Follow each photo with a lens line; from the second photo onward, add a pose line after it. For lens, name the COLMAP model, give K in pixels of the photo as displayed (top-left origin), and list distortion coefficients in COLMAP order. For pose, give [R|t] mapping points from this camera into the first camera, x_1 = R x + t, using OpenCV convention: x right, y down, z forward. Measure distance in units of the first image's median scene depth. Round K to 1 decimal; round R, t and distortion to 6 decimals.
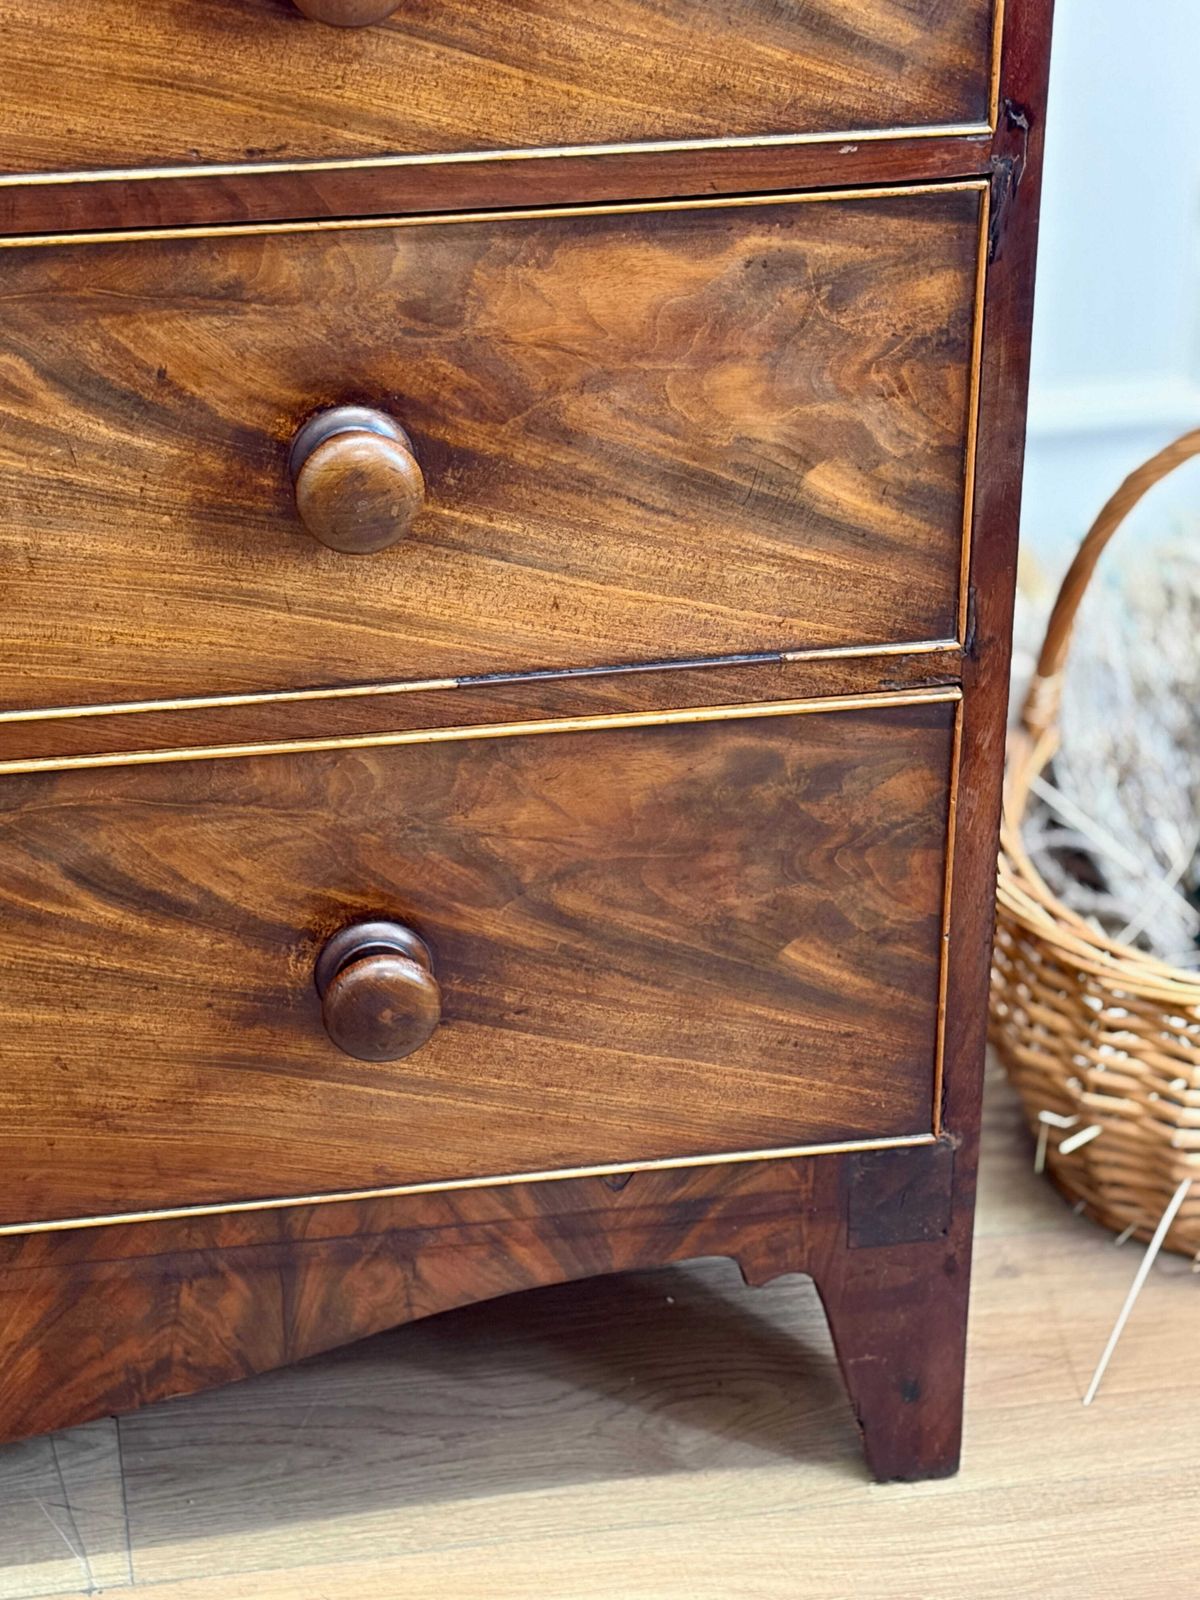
lens RADIAL K [[3859.3, 0, 597.6], [0, 3859.3, 798.1], [0, 0, 1]] dist [0.247320, -0.881018]
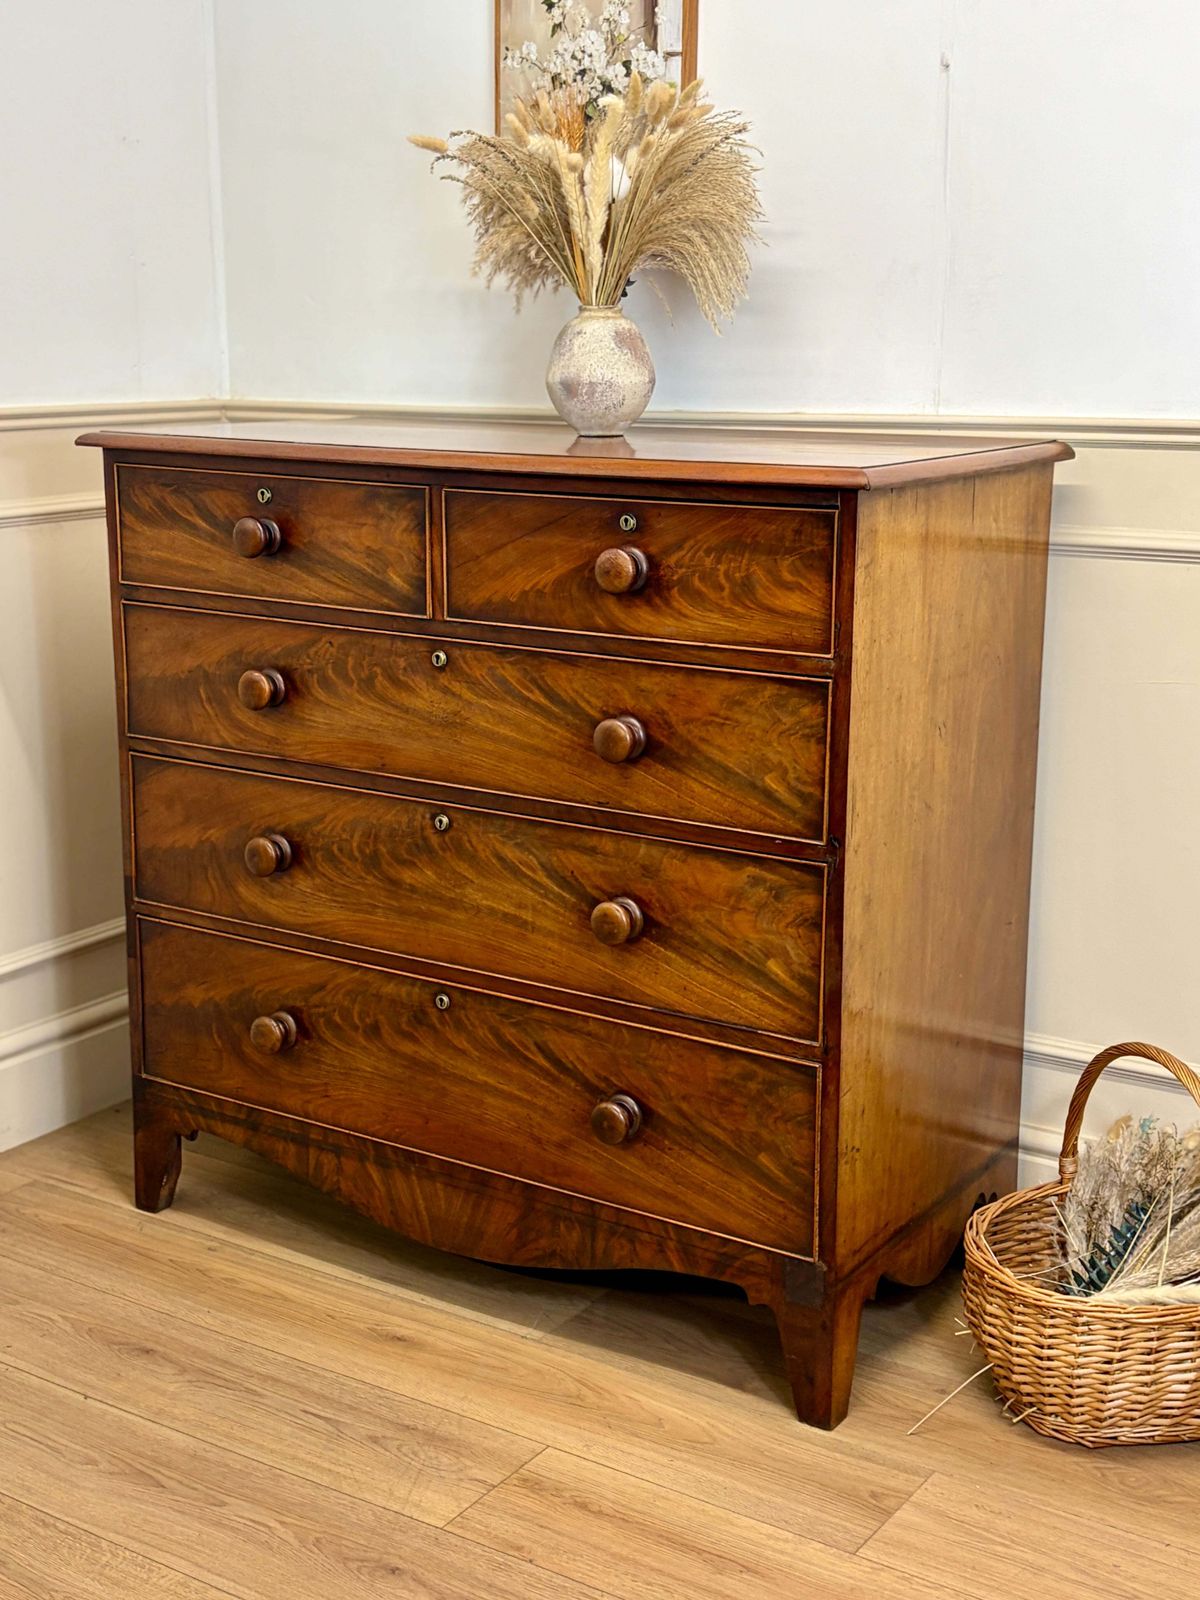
lens RADIAL K [[2094.3, 0, 606.7], [0, 2094.3, 799.9], [0, 0, 1]] dist [0.273780, -1.092161]
pose [[0.732226, 0.154553, -0.663293, 0.951295], [-0.337294, 0.928379, -0.156027, 0.080083], [0.591673, 0.337972, 0.731913, -0.180145]]
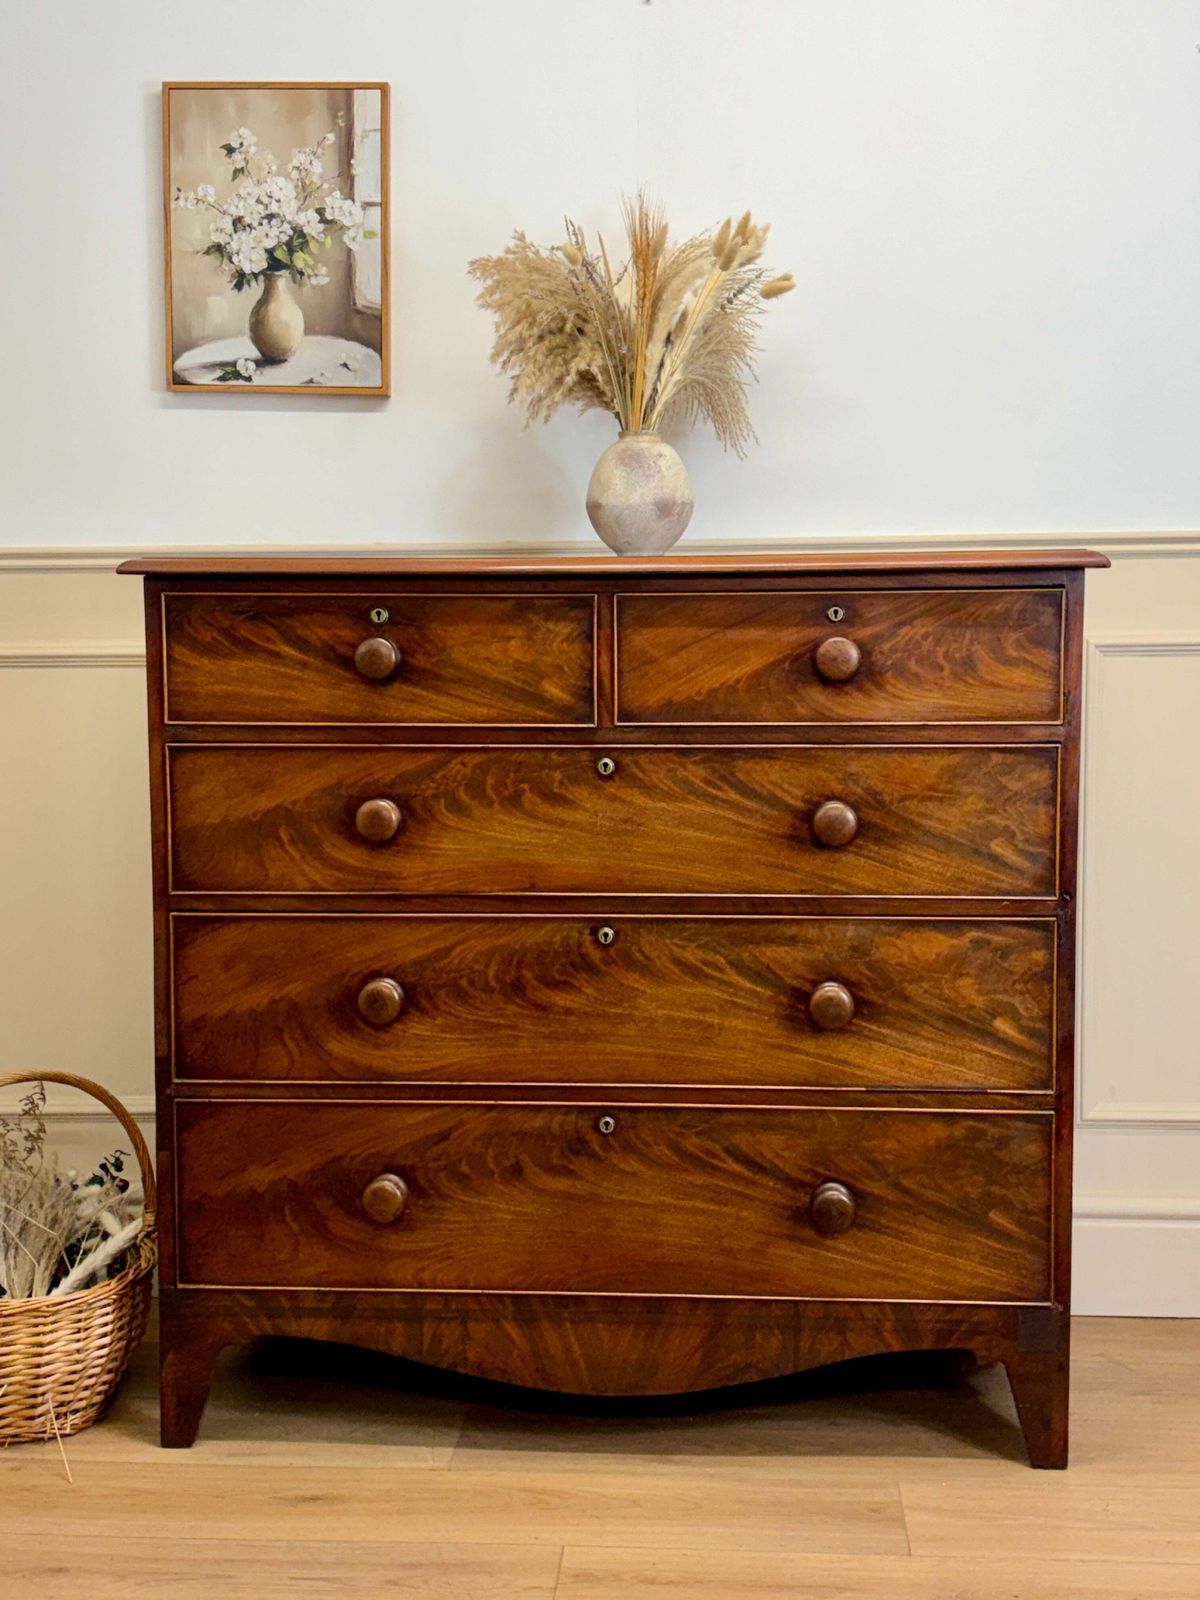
lens RADIAL K [[2027.7, 0, 580.1], [0, 2027.7, 799.7], [0, 0, 1]] dist [0.218084, -0.707985]
pose [[0.973461, 0.016619, -0.228249, 0.101254], [-0.105340, 0.917962, -0.382426, 0.382923], [0.203168, 0.396321, 0.895350, -0.479696]]
